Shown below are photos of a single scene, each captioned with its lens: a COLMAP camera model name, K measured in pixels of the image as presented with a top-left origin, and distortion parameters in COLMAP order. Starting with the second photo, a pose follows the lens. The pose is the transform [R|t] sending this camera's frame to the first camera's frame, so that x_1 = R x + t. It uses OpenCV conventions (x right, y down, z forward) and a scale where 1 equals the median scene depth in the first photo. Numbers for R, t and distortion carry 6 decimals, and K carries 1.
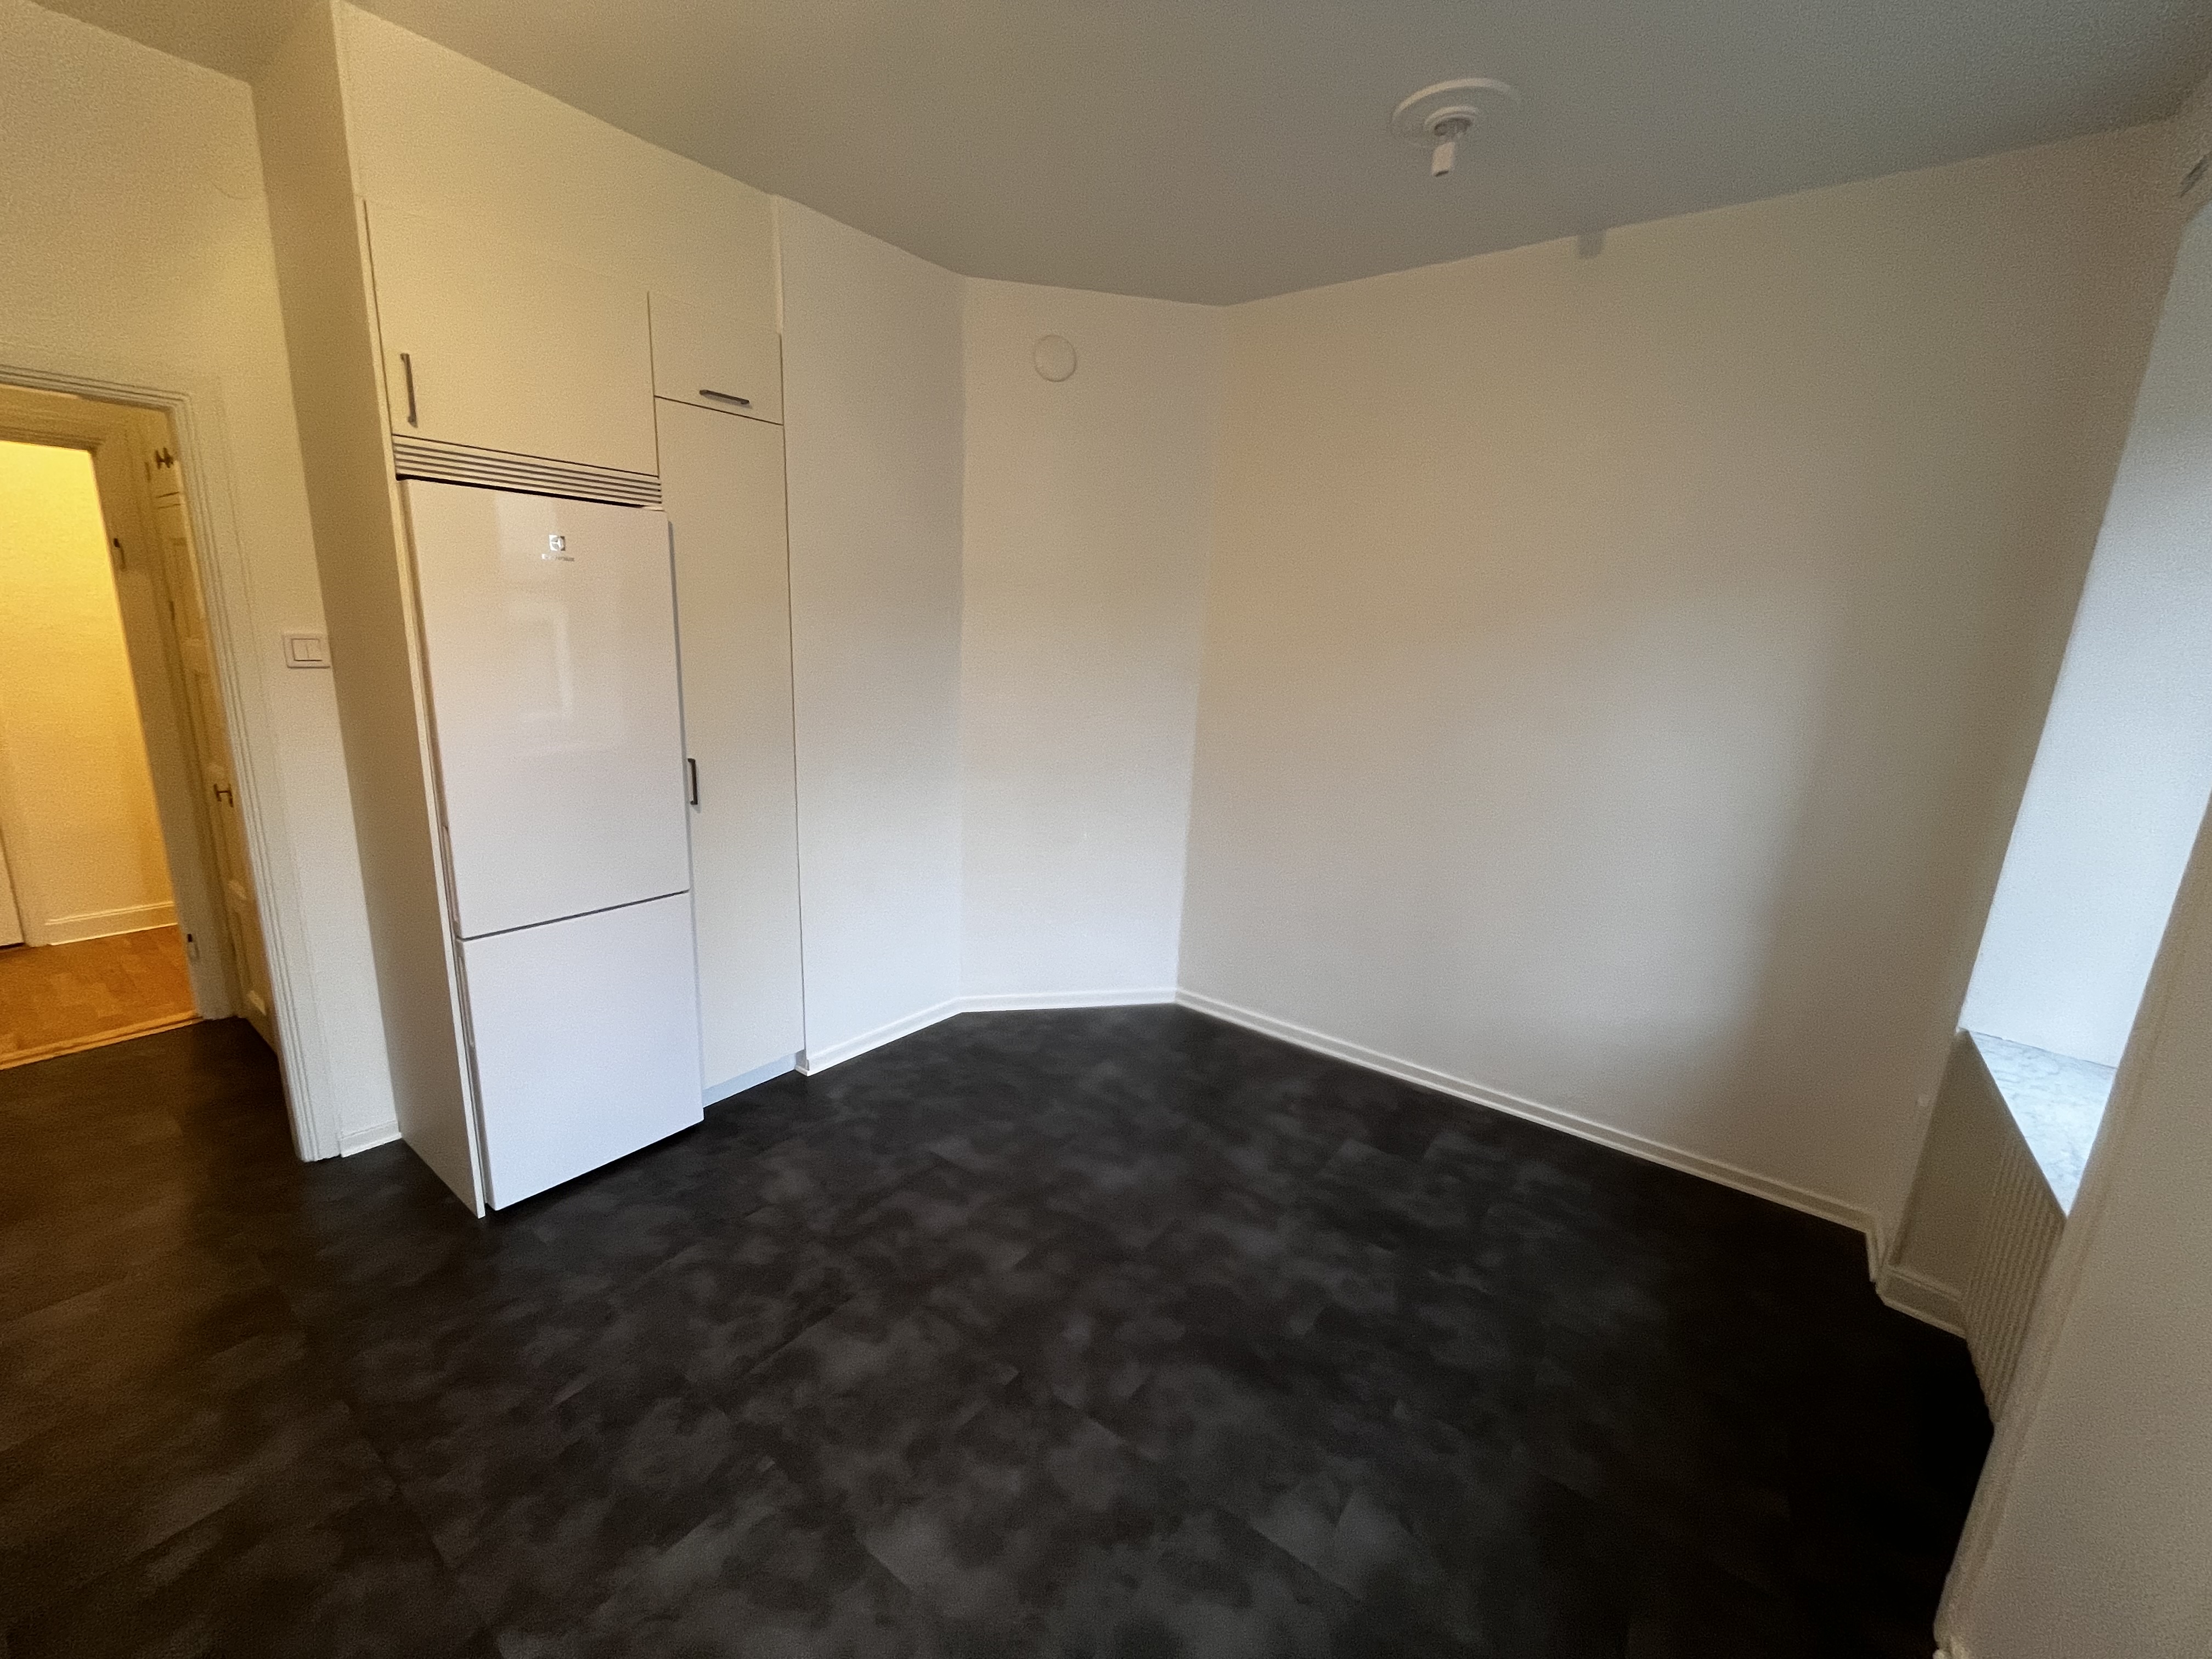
lens RADIAL K [[889.2, 0, 1101.0], [0, 889.2, 827.2], [0, 0, 1]] dist [-0.008088, -0.000035]
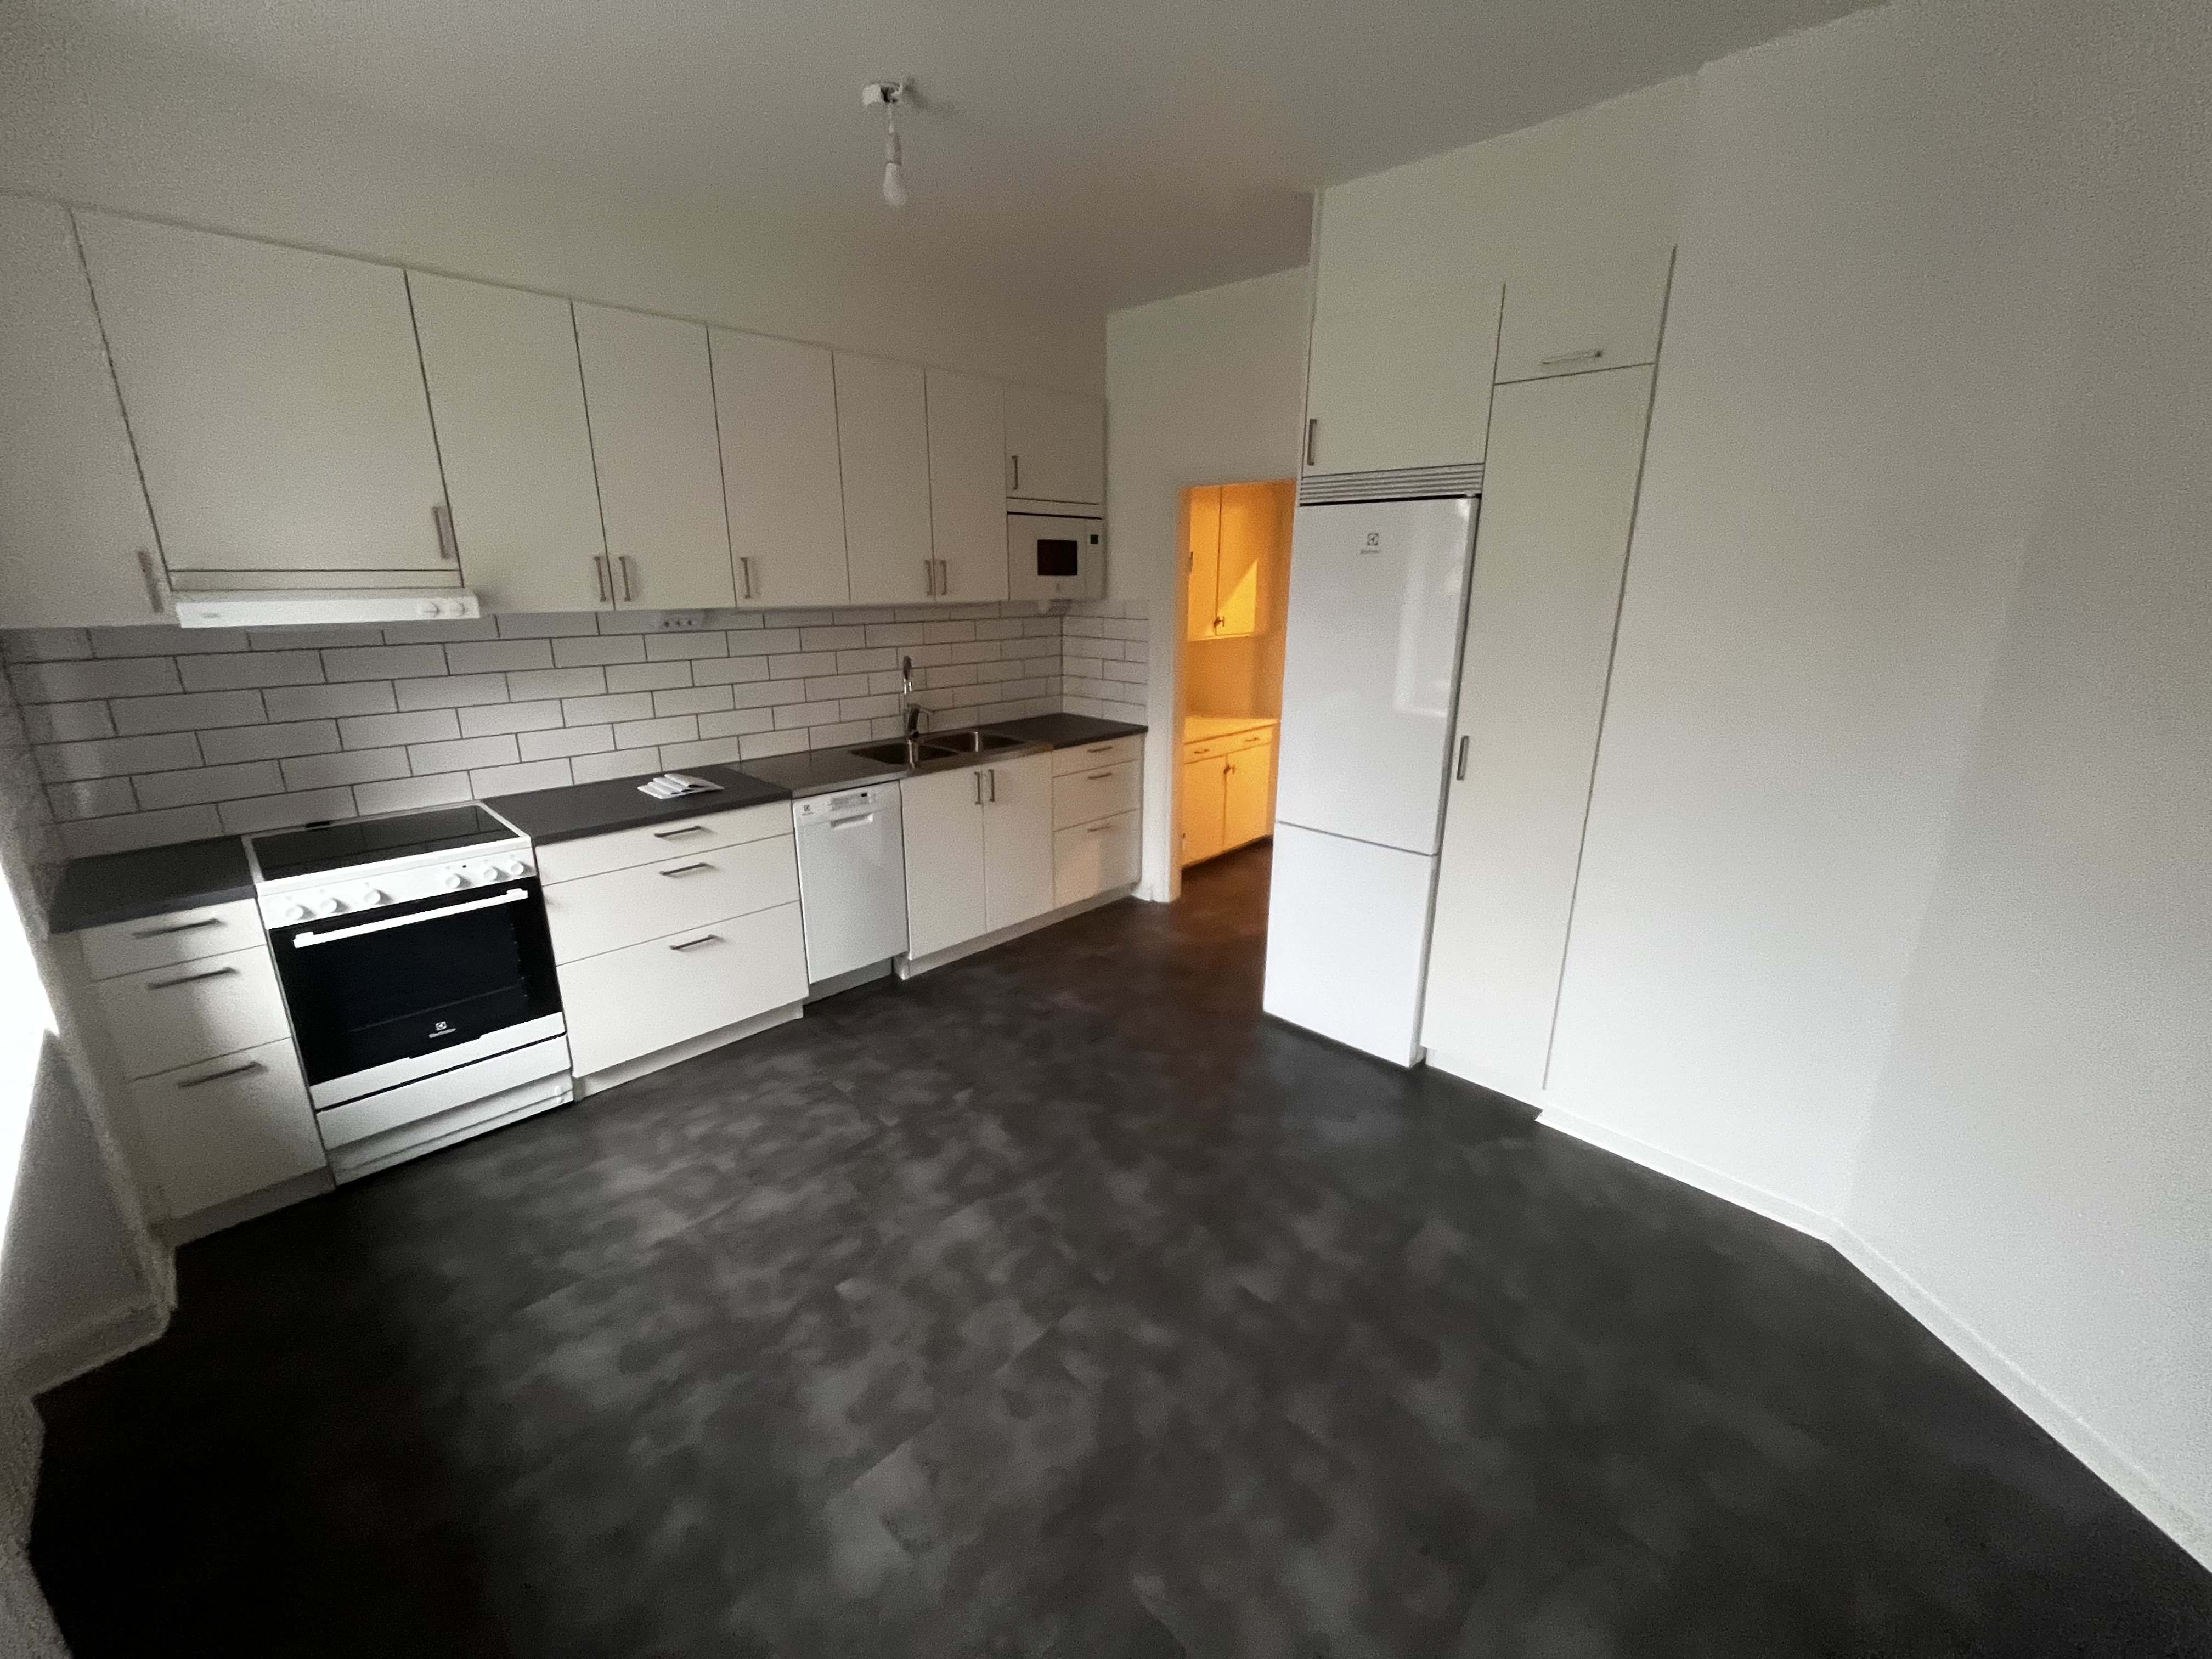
lens RADIAL K [[889.2, 0, 1101.0], [0, 889.2, 827.2], [0, 0, 1]] dist [-0.008088, -0.000035]
pose [[-0.138284, 0.229124, -0.963525, 0.873651], [-0.229913, 0.938868, 0.256257, -0.206512], [0.963337, 0.256963, -0.077152, 0.974372]]
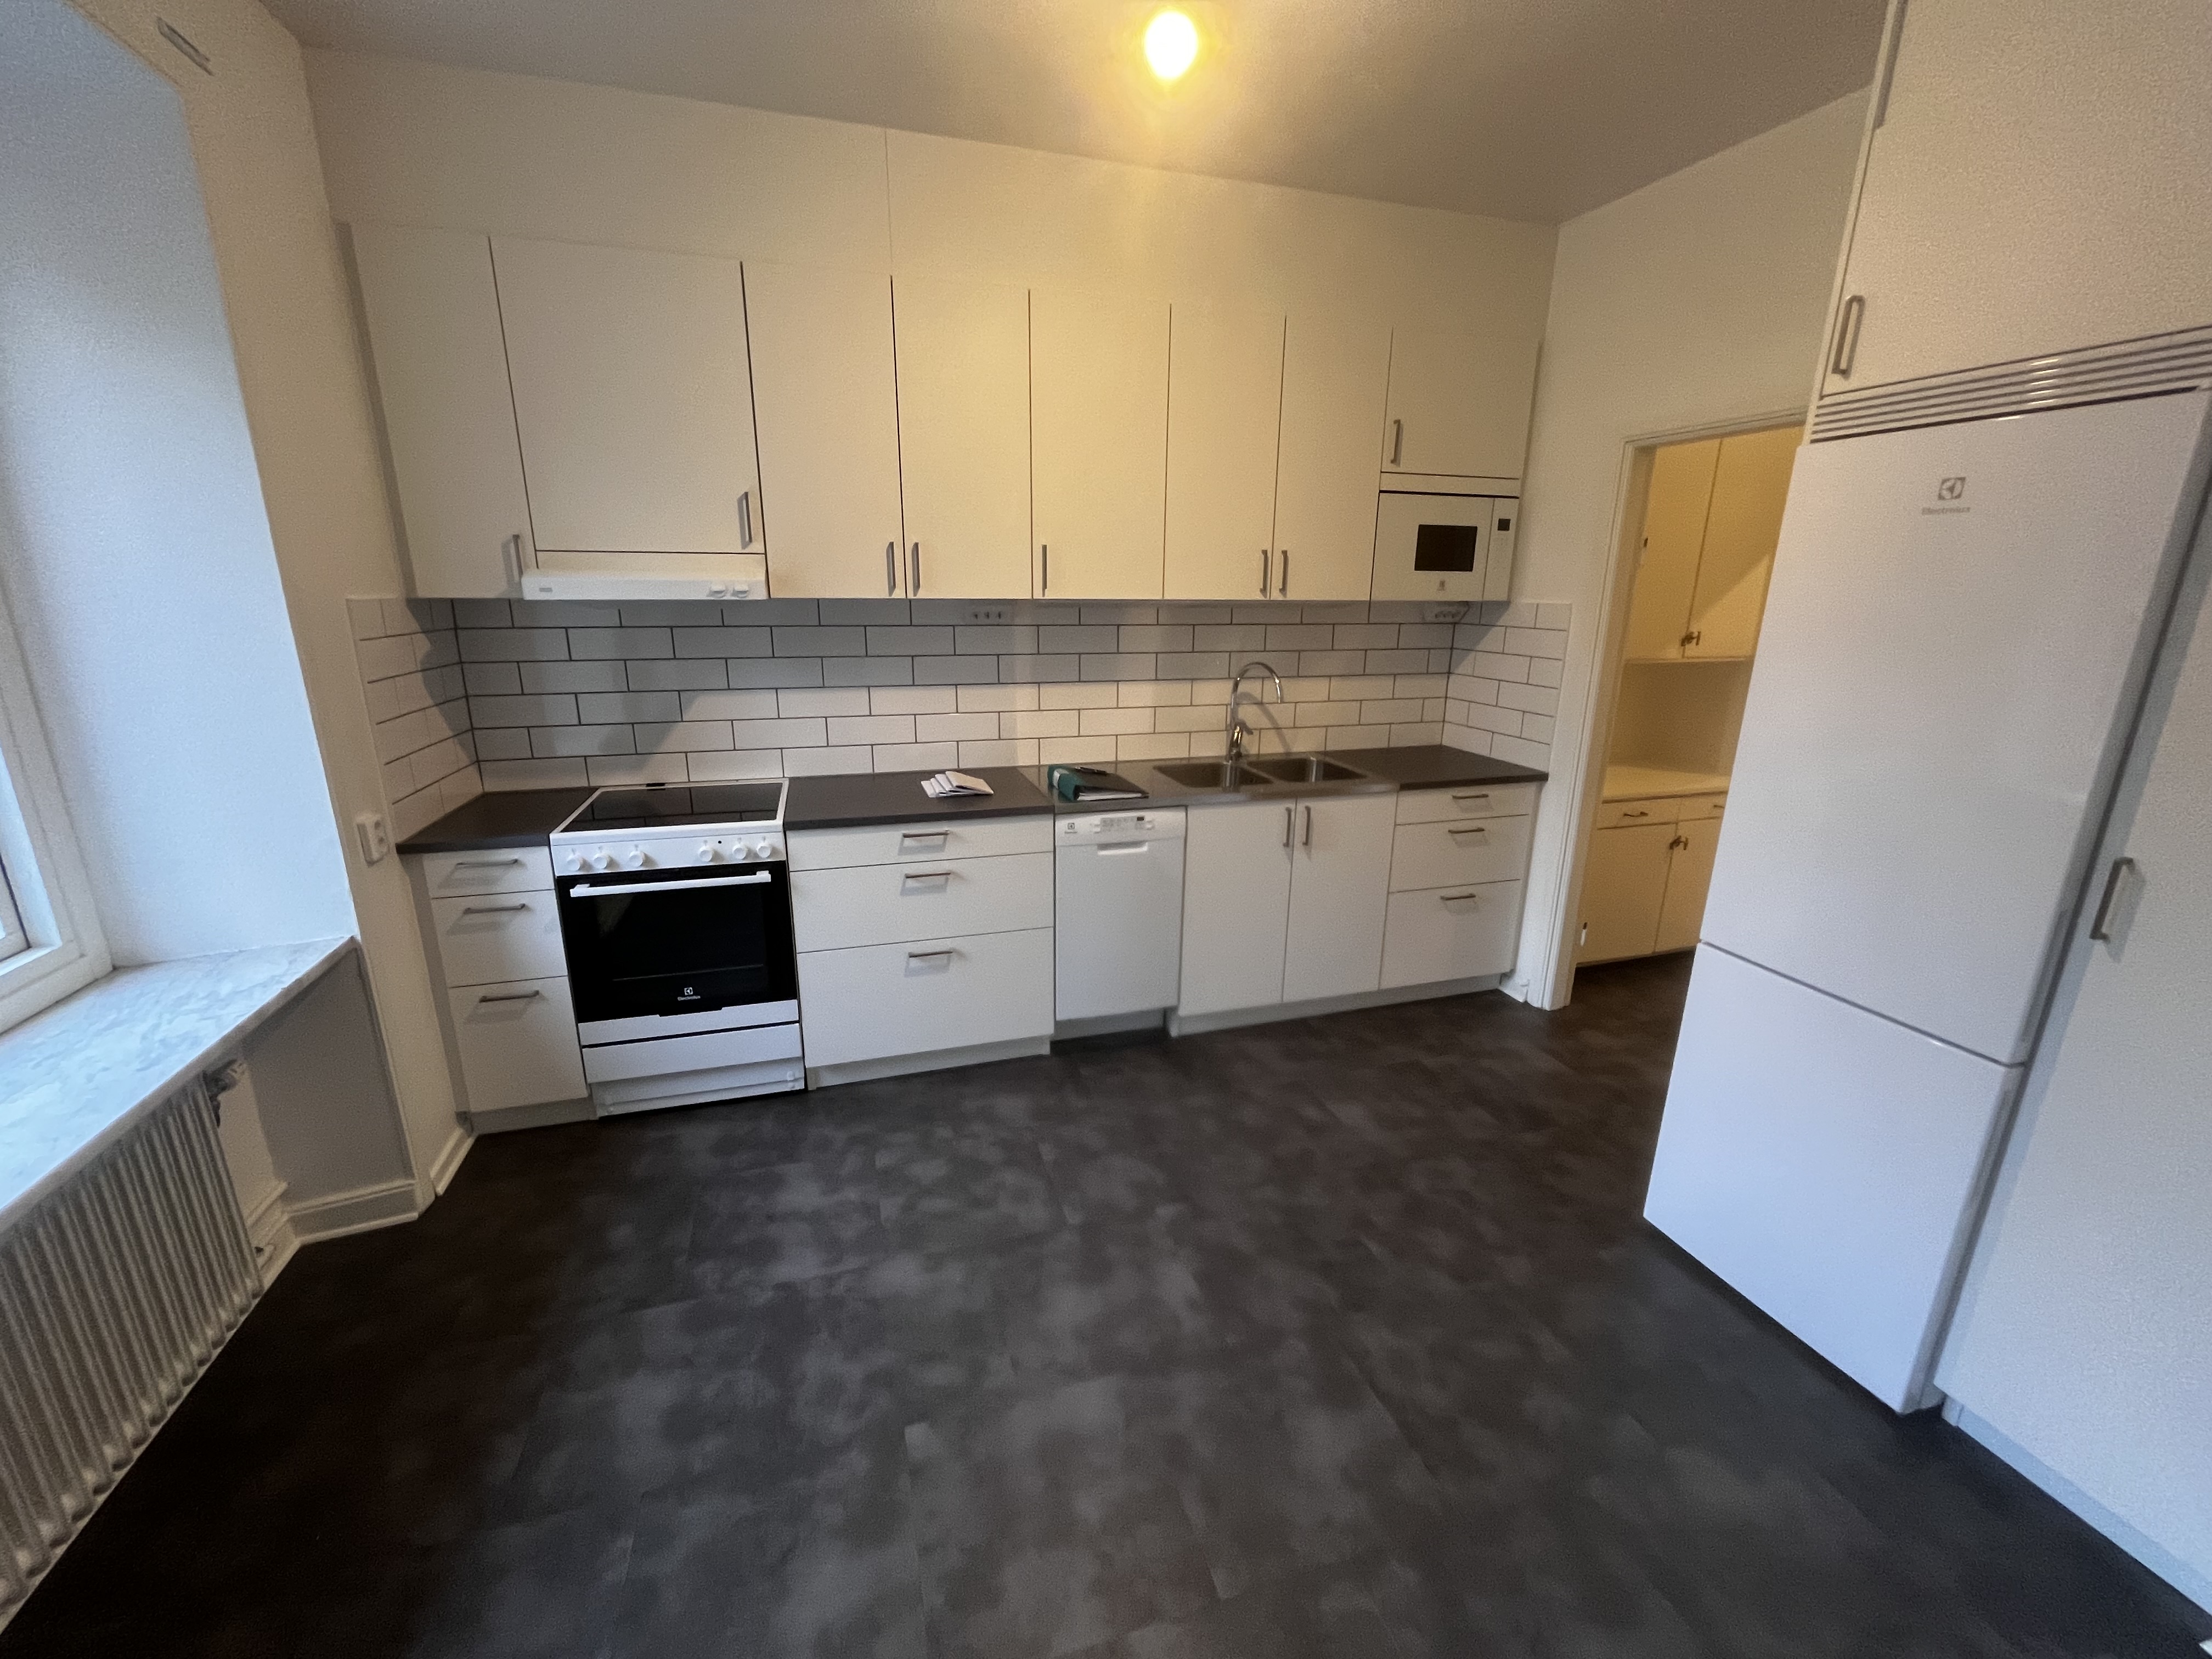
lens RADIAL K [[889.2, 0, 1101.0], [0, 889.2, 827.2], [0, 0, 1]] dist [-0.008088, -0.000035]
pose [[-0.599665, 0.160149, -0.784063, 0.454202], [-0.212596, 0.912683, 0.349017, -0.209120], [0.771495, 0.375982, -0.513257, 1.102174]]
